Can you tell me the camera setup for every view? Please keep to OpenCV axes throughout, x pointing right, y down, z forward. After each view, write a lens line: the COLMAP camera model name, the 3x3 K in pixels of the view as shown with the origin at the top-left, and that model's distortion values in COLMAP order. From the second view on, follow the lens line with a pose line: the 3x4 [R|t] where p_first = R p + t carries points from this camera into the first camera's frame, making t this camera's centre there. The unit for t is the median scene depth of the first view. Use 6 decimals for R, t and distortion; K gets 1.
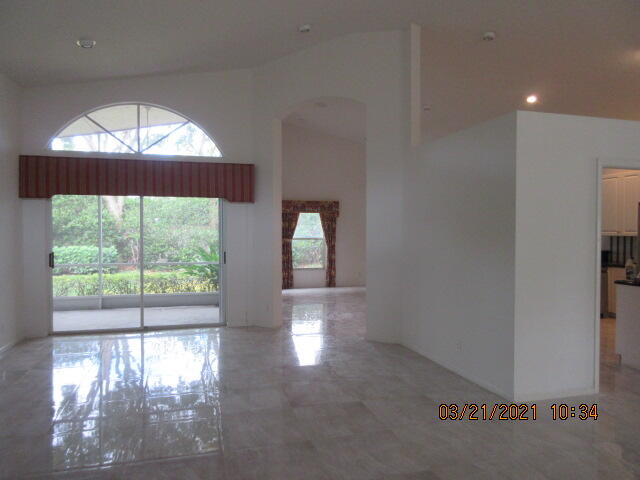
lens RADIAL K [[474.0, 0, 320.2], [0, 474.0, 237.4], [0, 0, 1]] dist [0.018335, -0.014415]
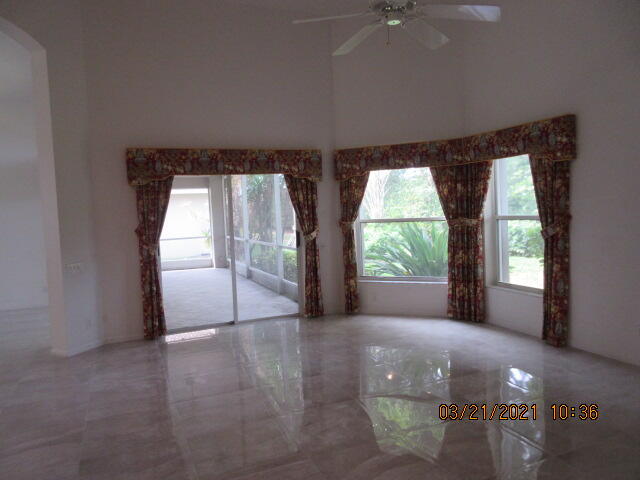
lens RADIAL K [[474.0, 0, 319.1], [0, 474.0, 238.3], [0, 0, 1]] dist [0.018335, -0.014415]
pose [[0.069203, 0.048988, -0.996399, 0.431769], [0.024275, 0.998415, 0.050773, -0.008710], [0.997307, -0.027701, 0.067904, 0.892644]]
